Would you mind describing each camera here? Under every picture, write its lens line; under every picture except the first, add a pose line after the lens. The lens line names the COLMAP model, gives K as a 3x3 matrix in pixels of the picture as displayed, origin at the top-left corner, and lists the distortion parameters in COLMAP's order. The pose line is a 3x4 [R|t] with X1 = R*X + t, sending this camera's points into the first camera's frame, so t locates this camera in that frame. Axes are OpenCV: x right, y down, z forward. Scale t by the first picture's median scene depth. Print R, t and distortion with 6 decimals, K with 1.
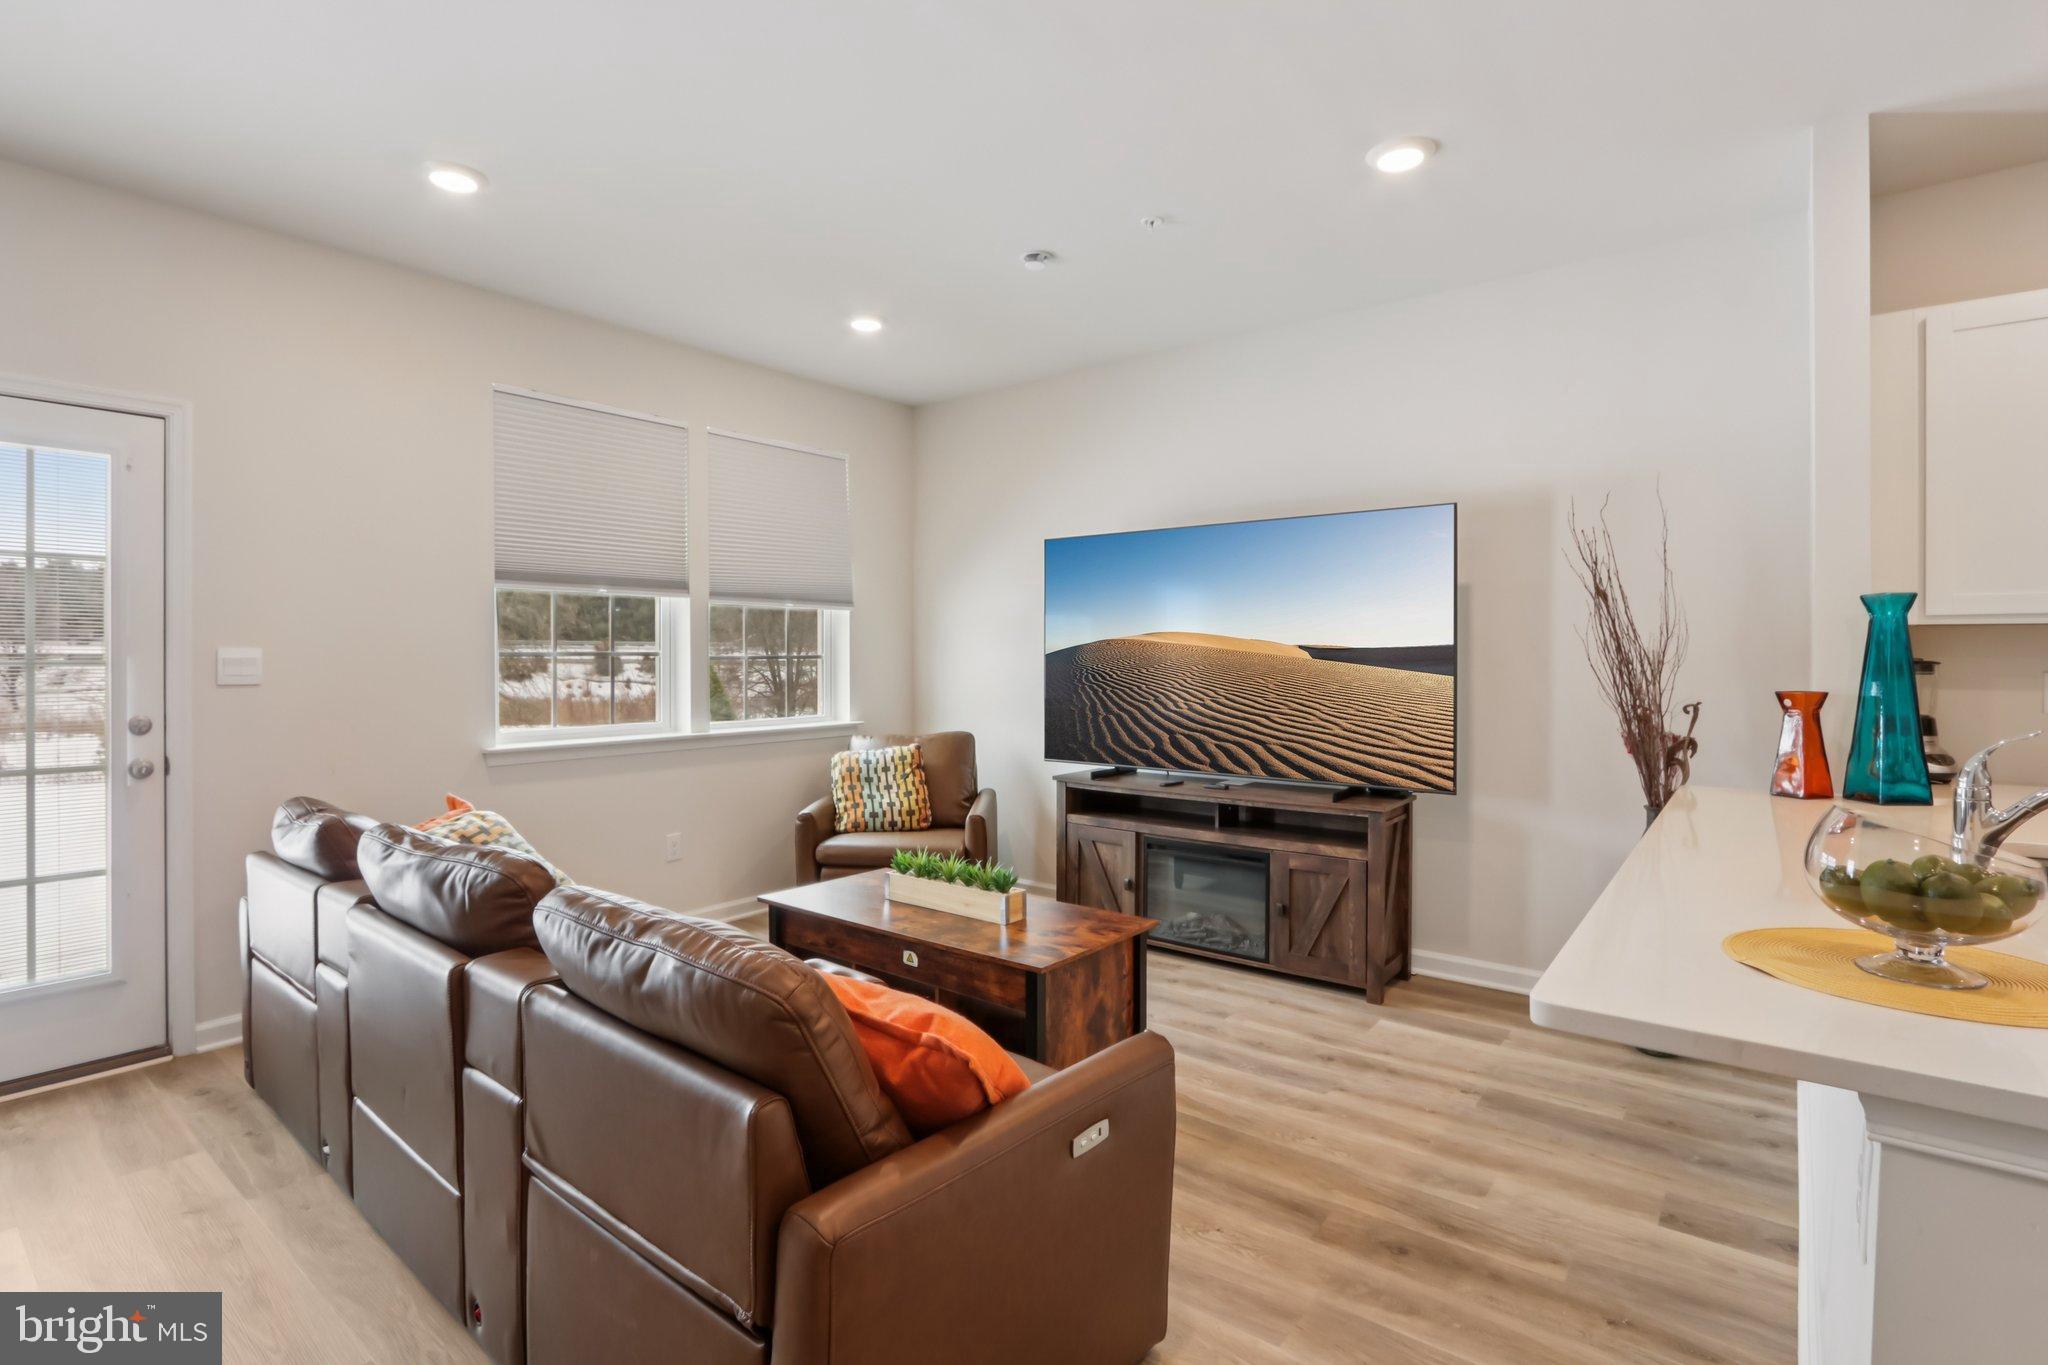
lens RADIAL K [[977.9, 0, 1013.6], [0, 977.9, 661.0], [0, 0, 1]] dist [-0.027639, 0.008770]
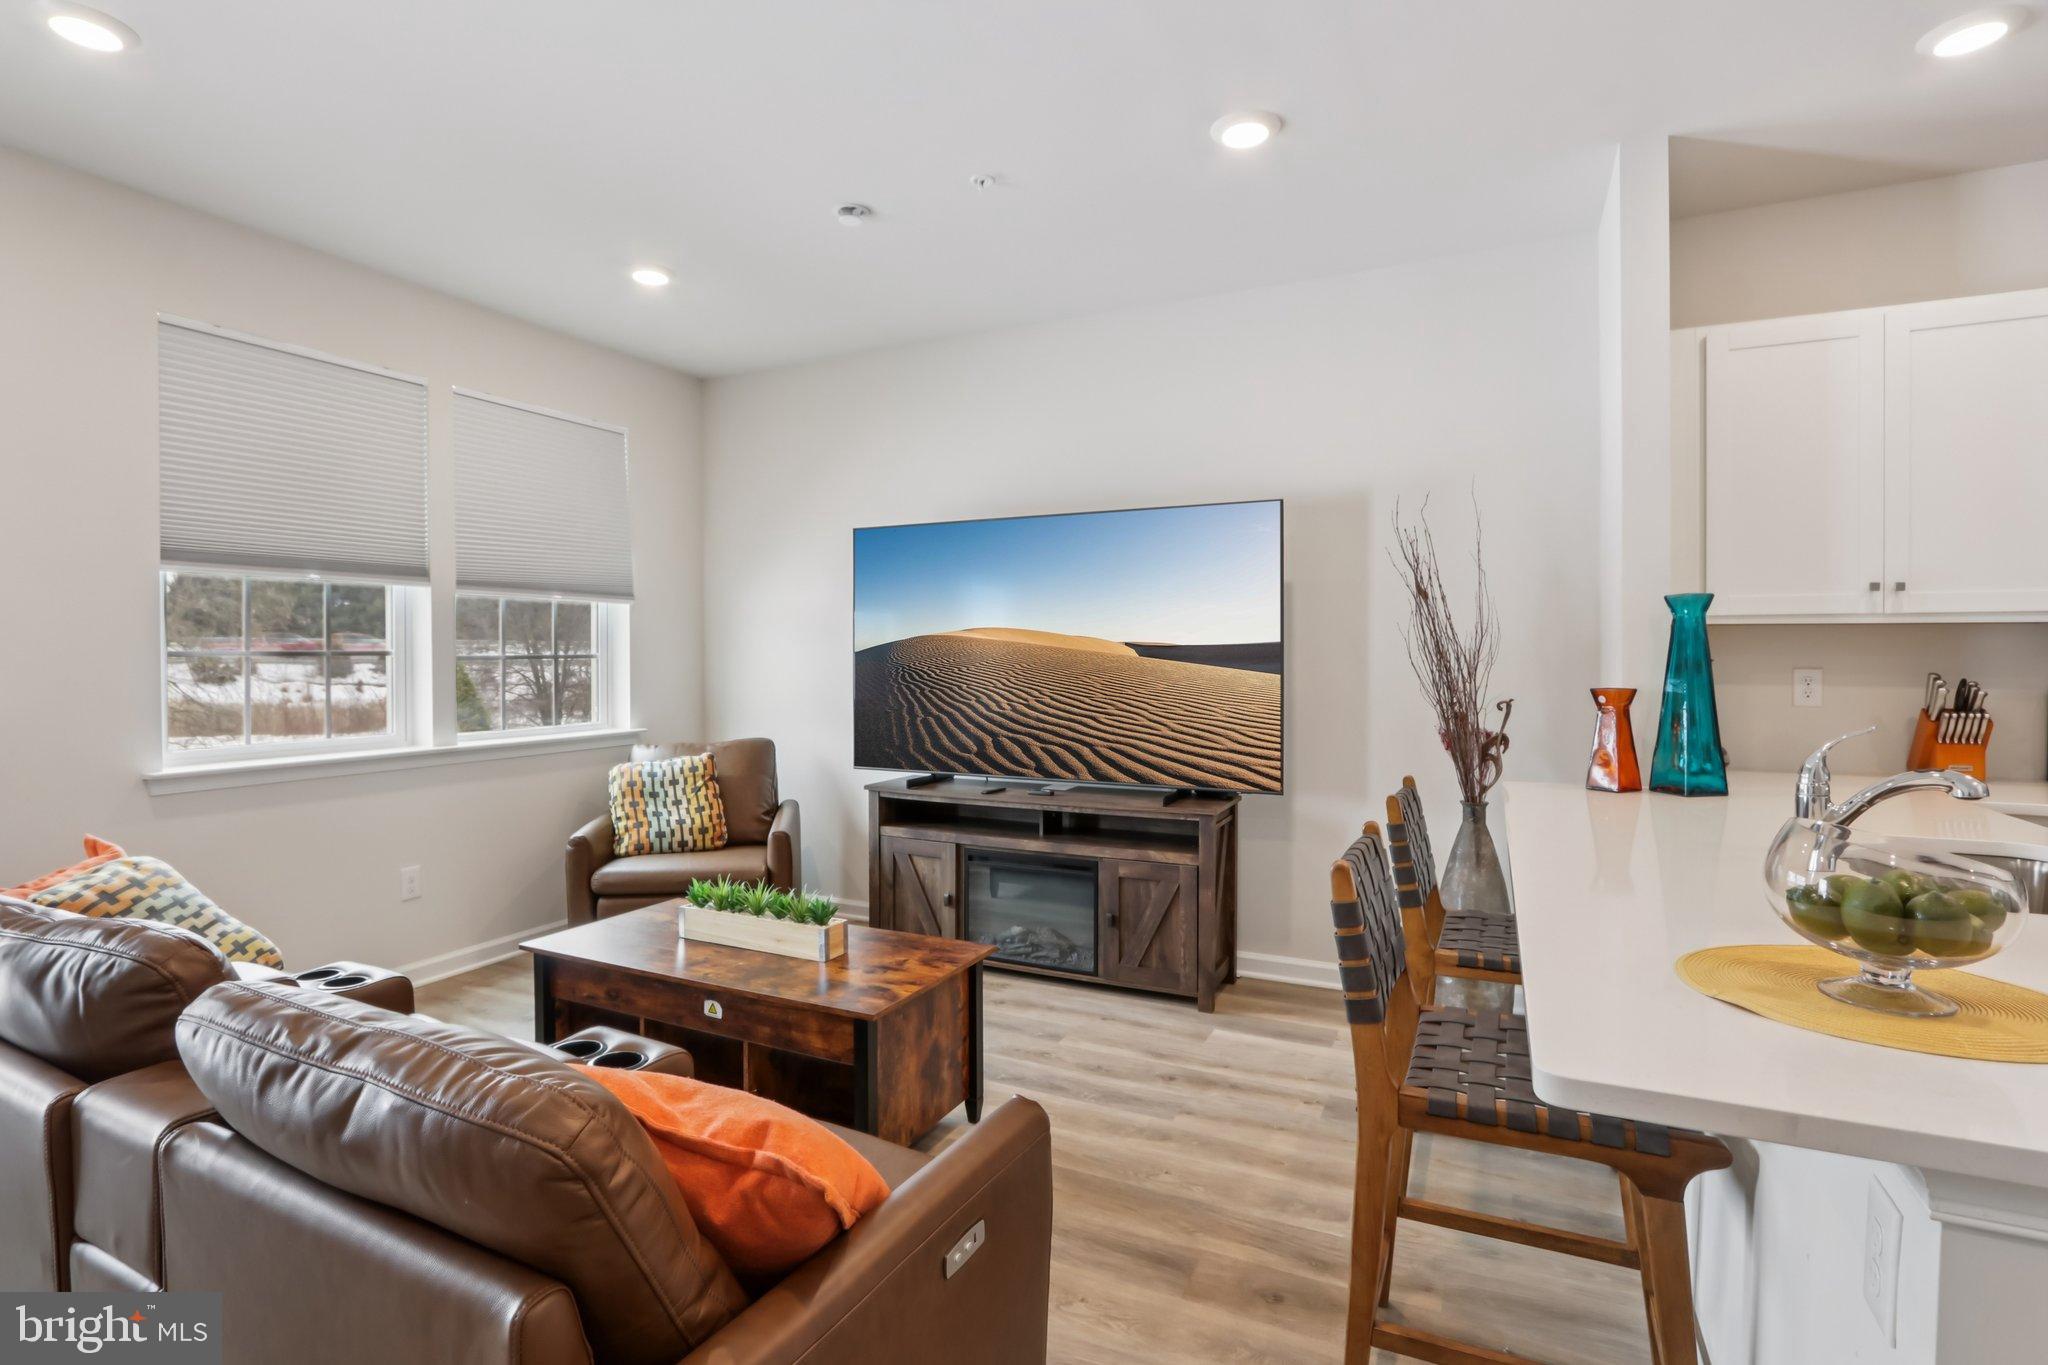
lens RADIAL K [[980.9, 0, 1015.9], [0, 980.9, 662.0], [0, 0, 1]] dist [-0.021853, 0.004528]
pose [[0.976771, -0.003251, 0.214263, -0.022769], [0.002665, 0.999992, 0.003021, -0.001147], [-0.214271, -0.002380, 0.976771, 0.084761]]
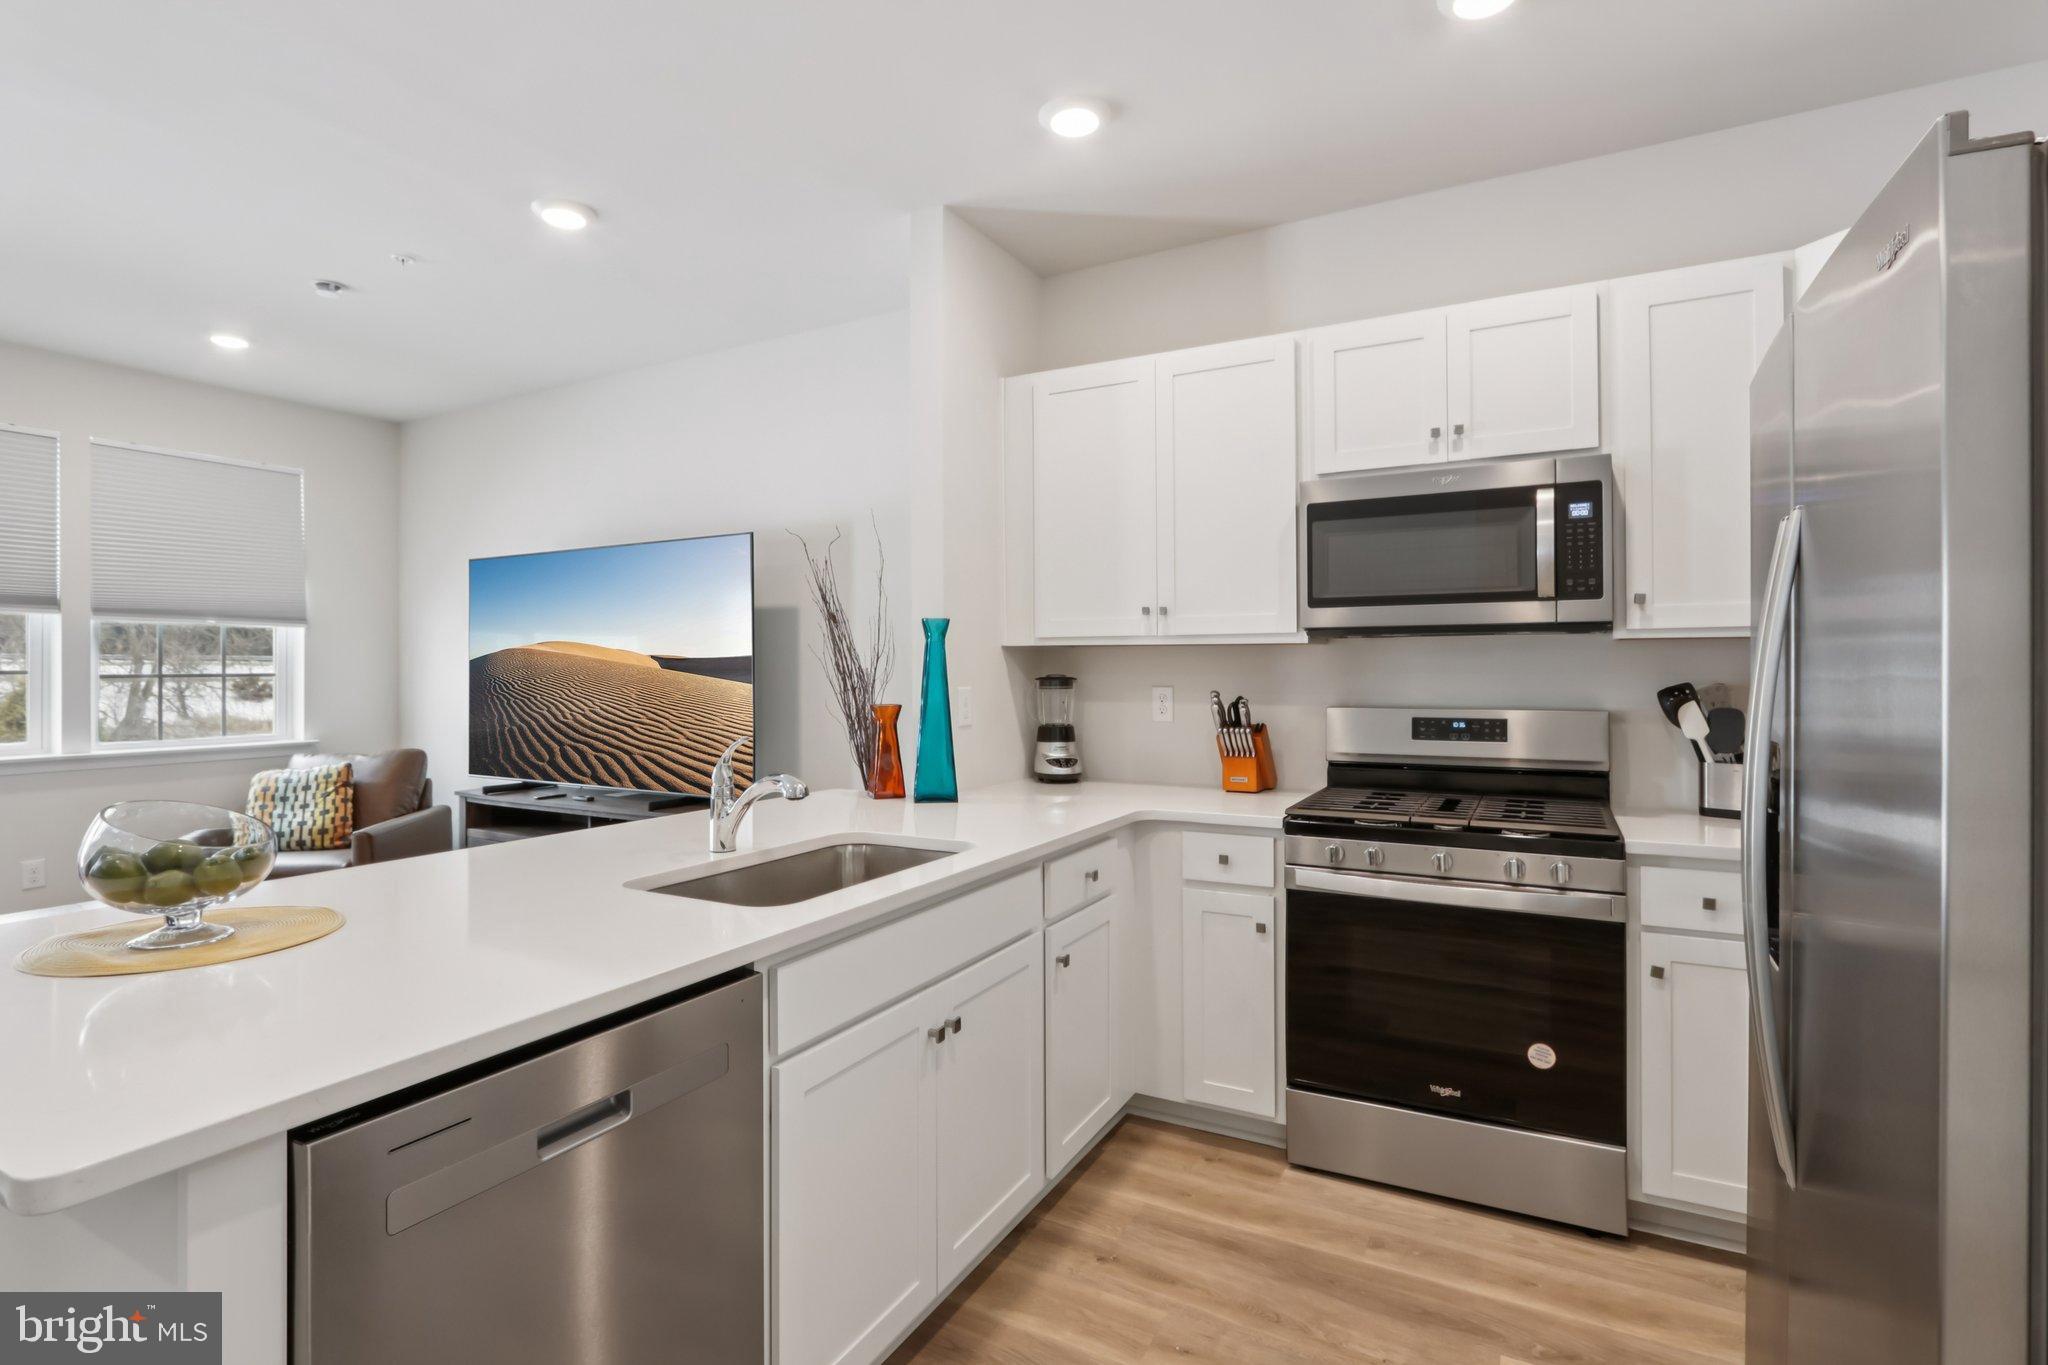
lens RADIAL K [[967.3, 0, 1016.6], [0, 967.3, 666.8], [0, 0, 1]] dist [-0.017685, 0.000519]
pose [[0.985130, -0.000676, 0.171811, 0.555505], [0.002494, 0.999943, -0.010371, -0.000544], [-0.171794, 0.010645, 0.985075, -0.112009]]
